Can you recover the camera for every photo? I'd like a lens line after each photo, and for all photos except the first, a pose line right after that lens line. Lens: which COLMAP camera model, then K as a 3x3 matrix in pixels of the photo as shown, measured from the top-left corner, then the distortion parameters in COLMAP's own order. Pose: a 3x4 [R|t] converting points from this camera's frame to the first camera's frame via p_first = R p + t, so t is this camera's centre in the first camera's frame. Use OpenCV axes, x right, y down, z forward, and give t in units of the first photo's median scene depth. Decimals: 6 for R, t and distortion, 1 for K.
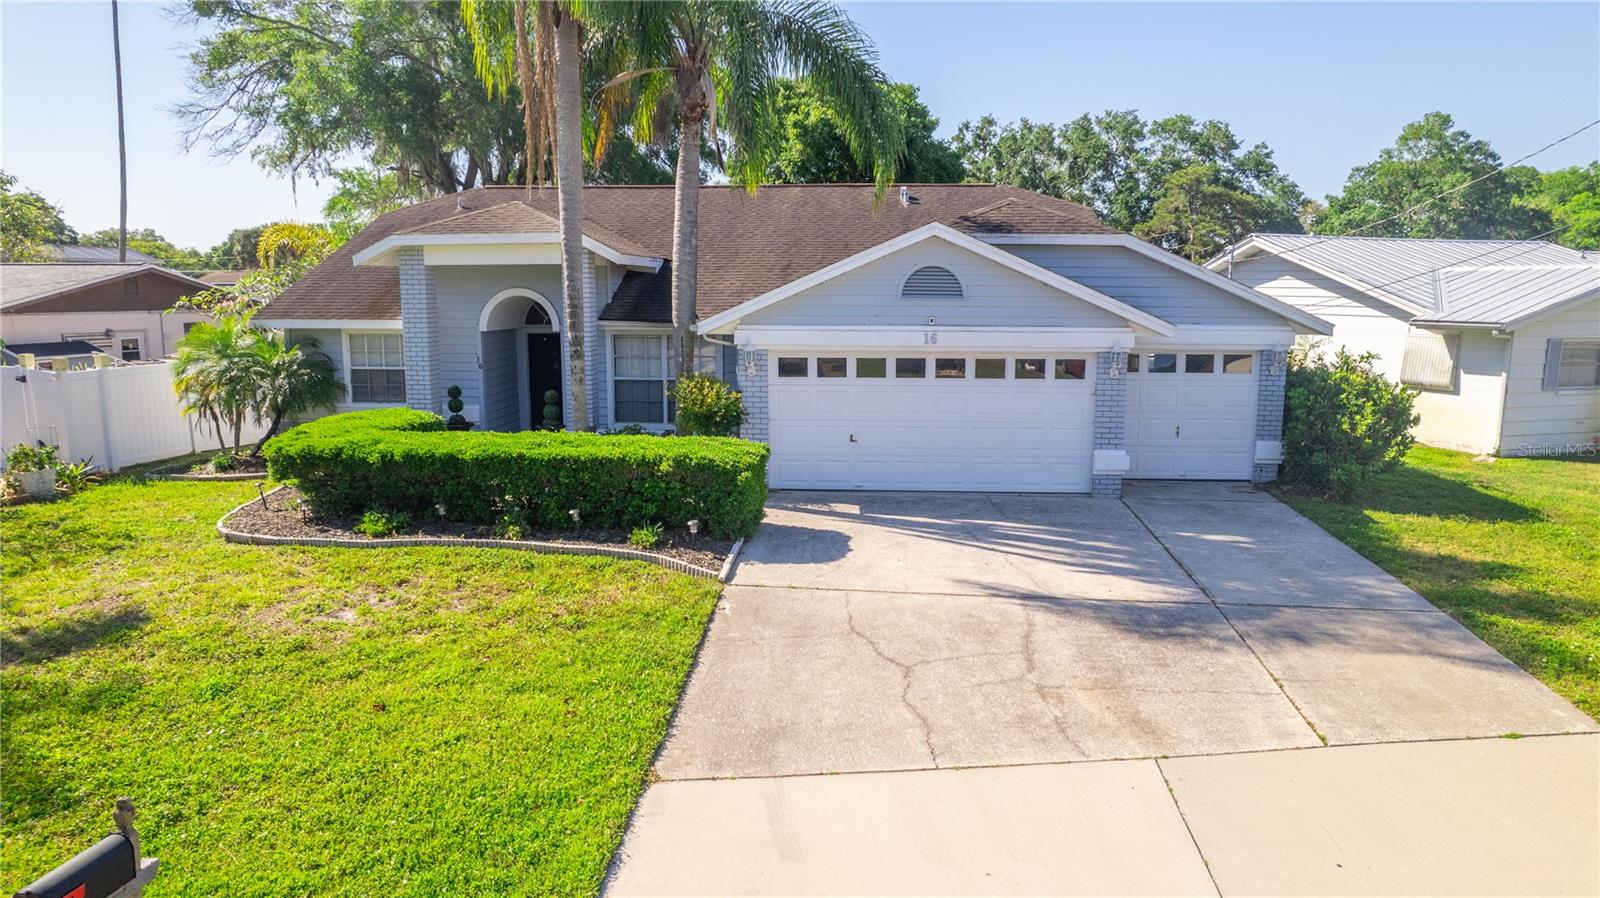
lens RADIAL K [[1020.1, 0, 807.1], [0, 1020.1, 450.3], [0, 0, 1]] dist [-0.040191, 0.001365]
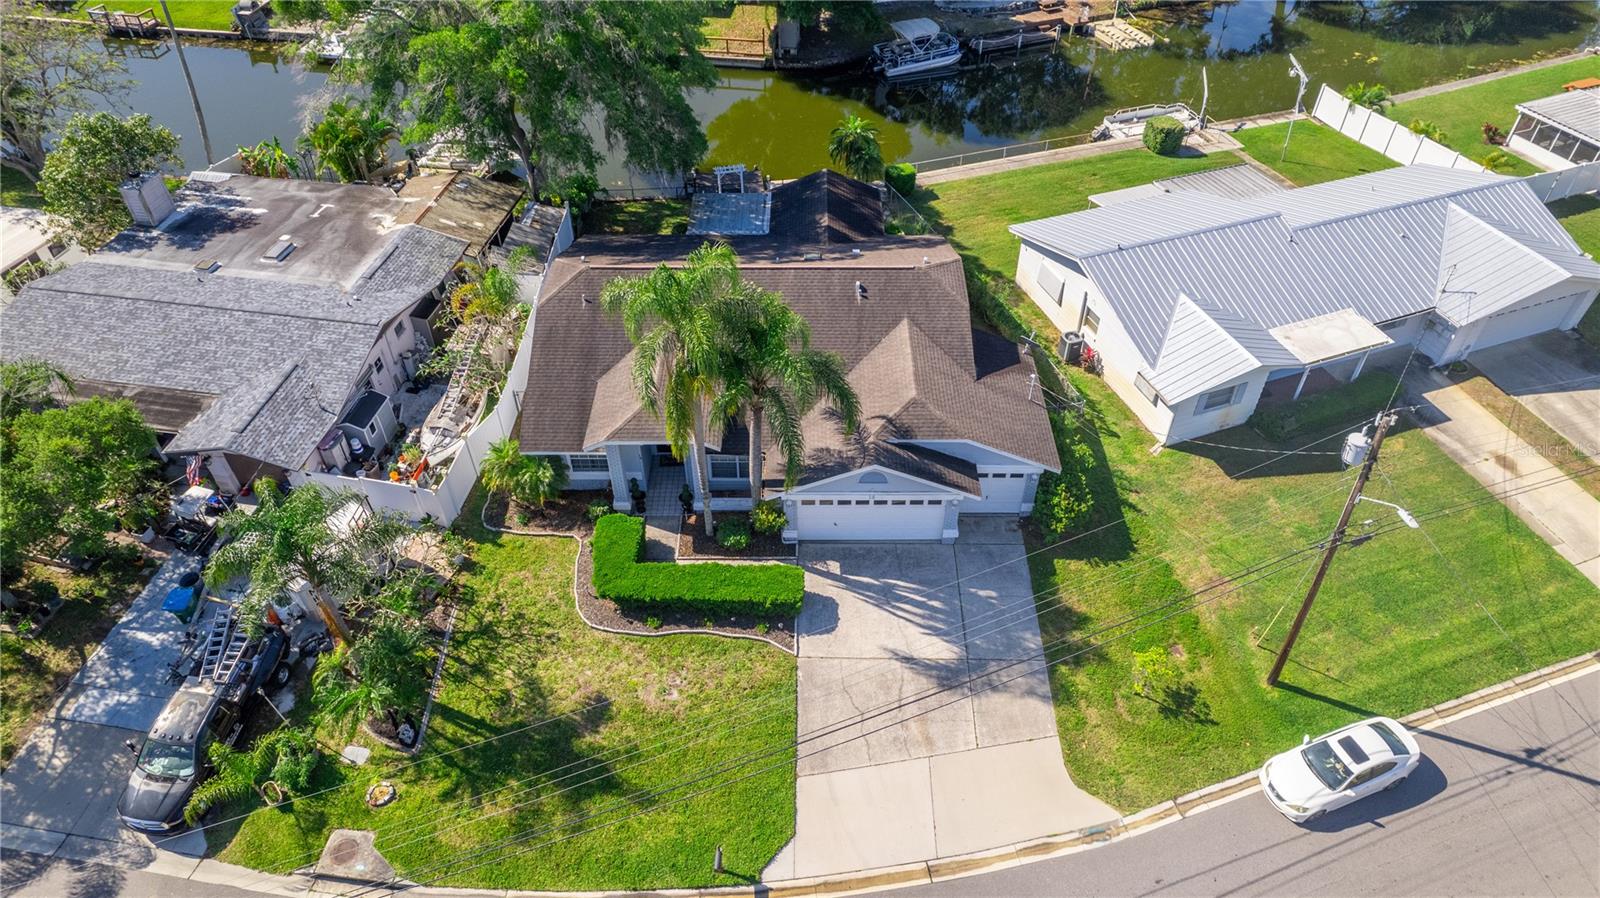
lens RADIAL K [[1020.1, 0, 798.8], [0, 1020.1, 448.5], [0, 0, 1]] dist [-0.040191, 0.001365]
pose [[0.997782, -0.043279, 0.050570, -0.201313], [0.008250, 0.834308, 0.551237, -1.993712], [-0.066049, -0.549597, 0.832815, -1.072957]]
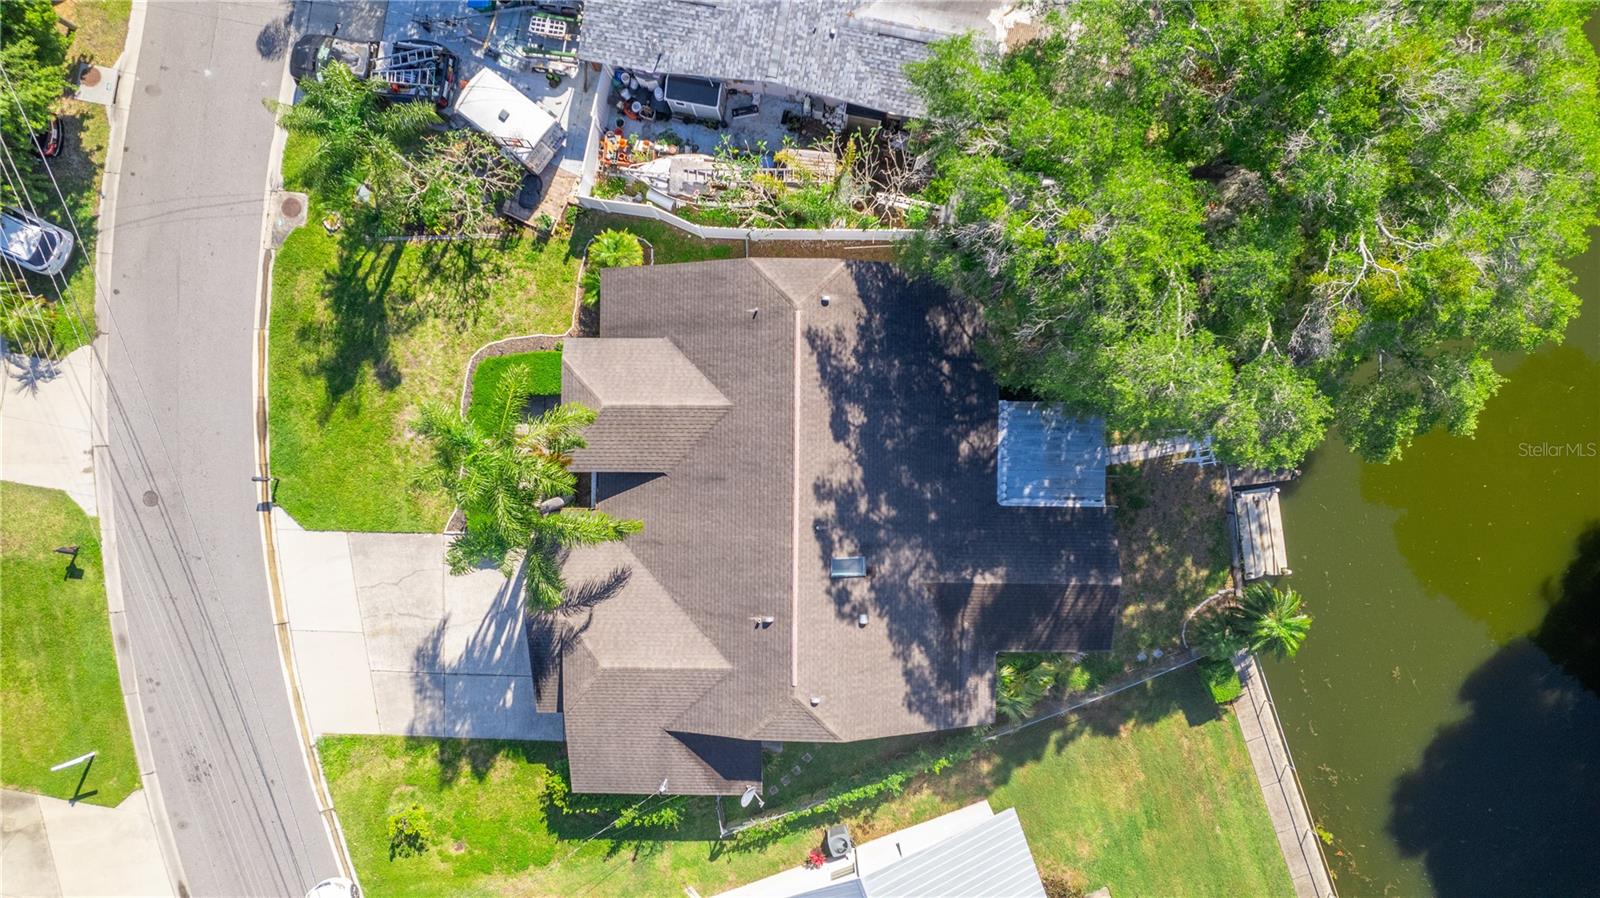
lens RADIAL K [[1020.1, 0, 798.7], [0, 1020.1, 451.9], [0, 0, 1]] dist [-0.040191, 0.001365]
pose [[0.064888, 0.997762, 0.016134, -0.345222], [-0.164623, -0.005244, 0.986343, -3.580403], [0.984220, -0.066658, 0.163914, 1.721848]]
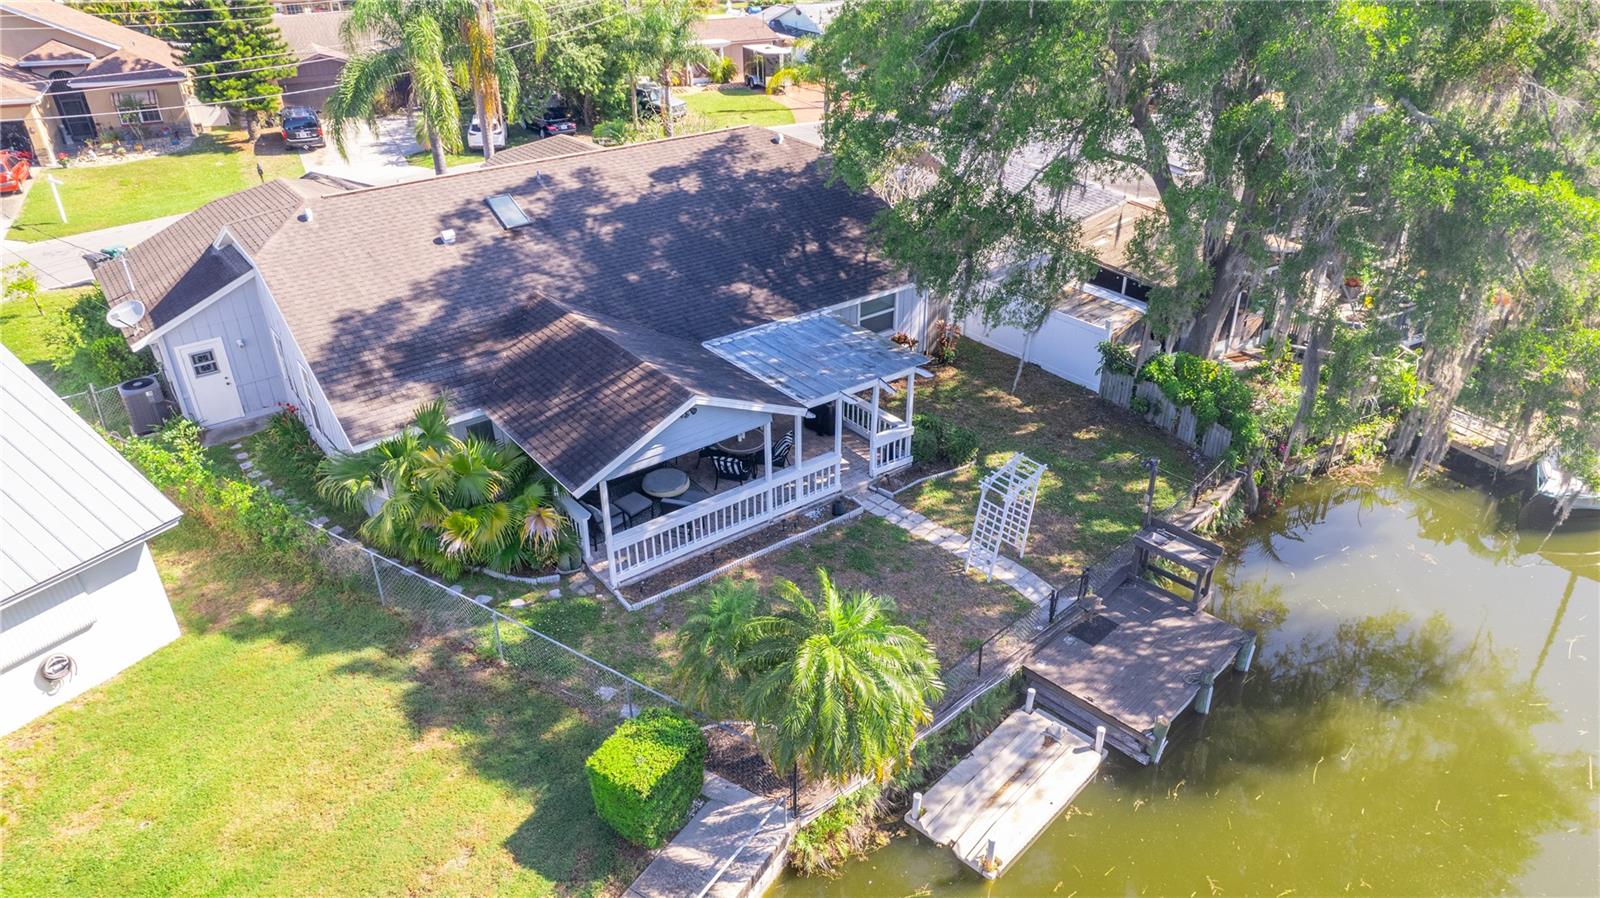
lens RADIAL K [[1020.1, 0, 808.5], [0, 1020.1, 451.1], [0, 0, 1]] dist [-0.040191, 0.001365]
pose [[-0.736081, 0.337119, -0.586972, 1.074626], [-0.122829, 0.786237, 0.605595, -1.596095], [0.665656, 0.517864, -0.537326, 4.275270]]
